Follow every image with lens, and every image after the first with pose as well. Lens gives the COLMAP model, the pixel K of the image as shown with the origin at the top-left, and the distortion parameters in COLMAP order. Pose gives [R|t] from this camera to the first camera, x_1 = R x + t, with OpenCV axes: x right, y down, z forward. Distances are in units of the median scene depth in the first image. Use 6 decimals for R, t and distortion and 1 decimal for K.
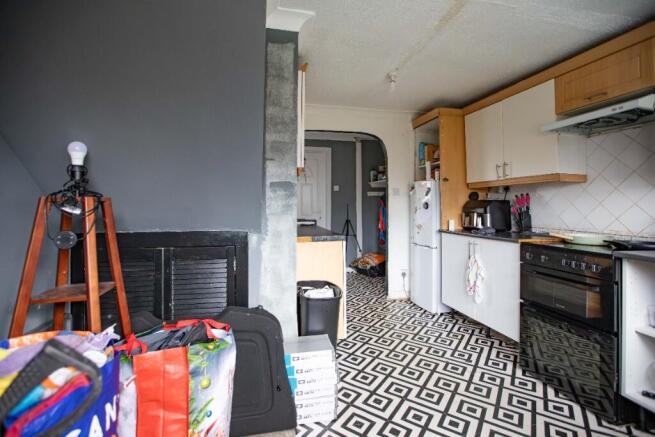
lens RADIAL K [[309.6, 0, 326.8], [0, 309.6, 189.8], [0, 0, 1]] dist [-0.003406, 0.019808]
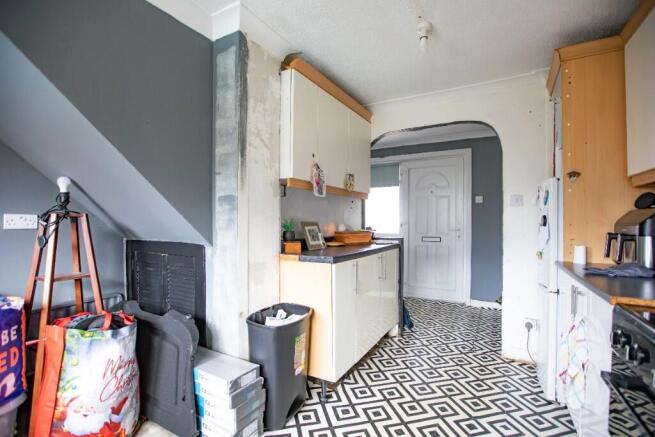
lens RADIAL K [[295.2, 0, 328.5], [0, 295.2, 216.6], [0, 0, 1]] dist [-0.052287, 0.017622]
pose [[0.734412, -0.009829, -0.678633, 0.578976], [0.032113, 0.999279, 0.020279, 0.027420], [0.677944, -0.036686, 0.734198, 0.450677]]
